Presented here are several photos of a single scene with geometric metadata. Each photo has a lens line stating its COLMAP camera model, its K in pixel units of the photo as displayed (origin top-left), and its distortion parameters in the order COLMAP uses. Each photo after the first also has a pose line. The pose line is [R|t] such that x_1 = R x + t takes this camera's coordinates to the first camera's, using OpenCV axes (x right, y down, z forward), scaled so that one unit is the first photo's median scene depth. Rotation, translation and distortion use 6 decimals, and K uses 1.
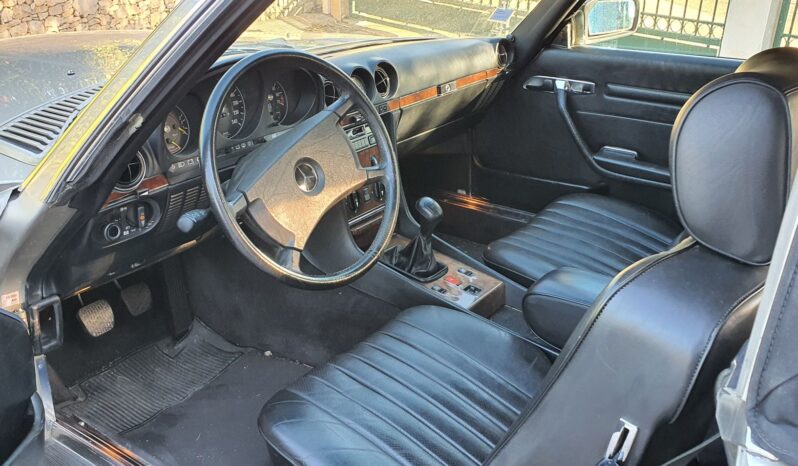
lens RADIAL K [[797.6, 0, 399.0], [0, 797.6, 233.0], [0, 0, 1]] dist [0.093170, -0.200109]
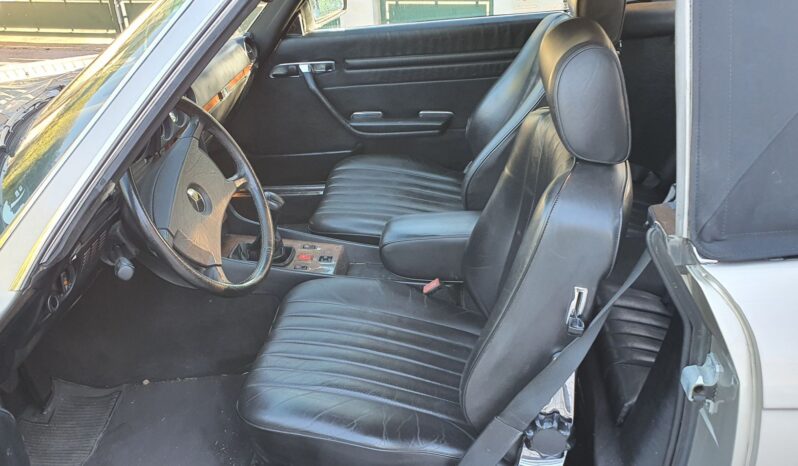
lens RADIAL K [[797.8, 0, 399.4], [0, 797.8, 254.2], [0, 0, 1]] dist [0.199192, -0.692117]
pose [[0.842141, -0.306431, 0.443733, -0.292735], [0.277218, 0.951810, 0.131176, -0.050824], [-0.462546, 0.012543, 0.886507, -0.072972]]
